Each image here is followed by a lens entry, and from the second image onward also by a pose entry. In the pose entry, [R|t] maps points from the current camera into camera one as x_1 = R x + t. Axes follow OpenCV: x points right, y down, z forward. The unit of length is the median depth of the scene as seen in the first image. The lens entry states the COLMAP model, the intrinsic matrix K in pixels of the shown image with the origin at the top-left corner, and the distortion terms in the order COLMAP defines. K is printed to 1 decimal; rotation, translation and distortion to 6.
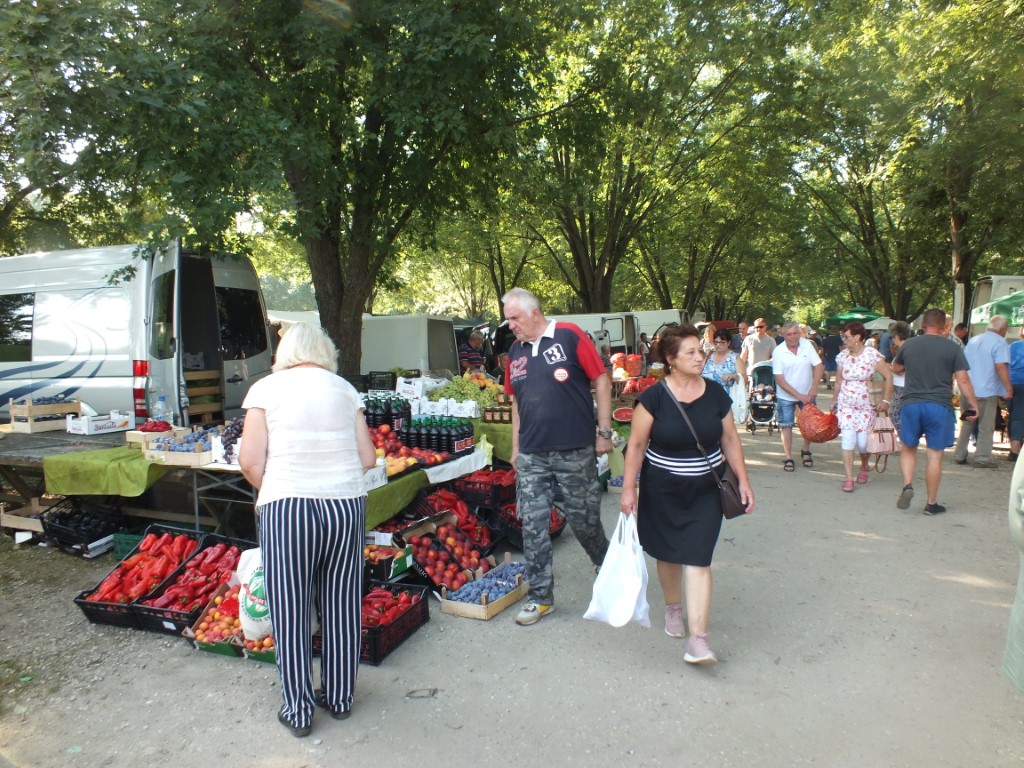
lens RADIAL K [[769.3, 0, 509.3], [0, 769.3, 399.8], [0, 0, 1]] dist [-0.030145, -0.000019]
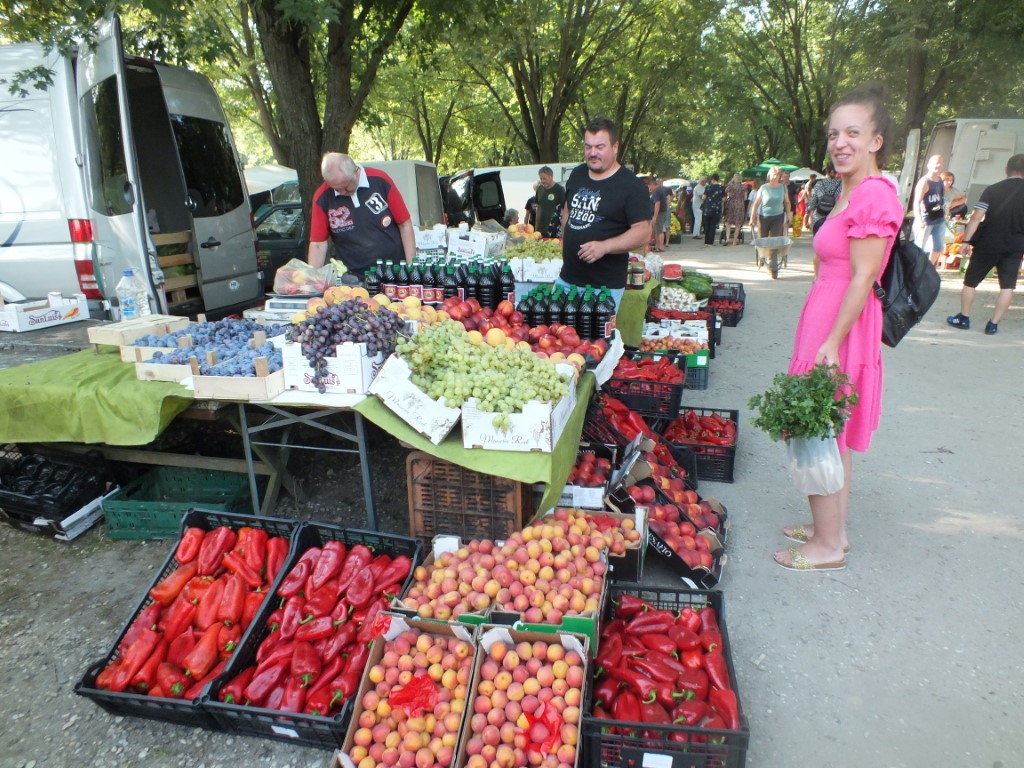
lens RADIAL K [[699.5, 0, 511.5], [0, 699.5, 408.0], [0, 0, 1]] dist [-0.090778, 0.077393]
pose [[0.990407, -0.057953, 0.125441, -0.159351], [0.029919, 0.976204, 0.214779, -0.004224], [-0.134903, -0.208965, 0.968574, 0.271011]]
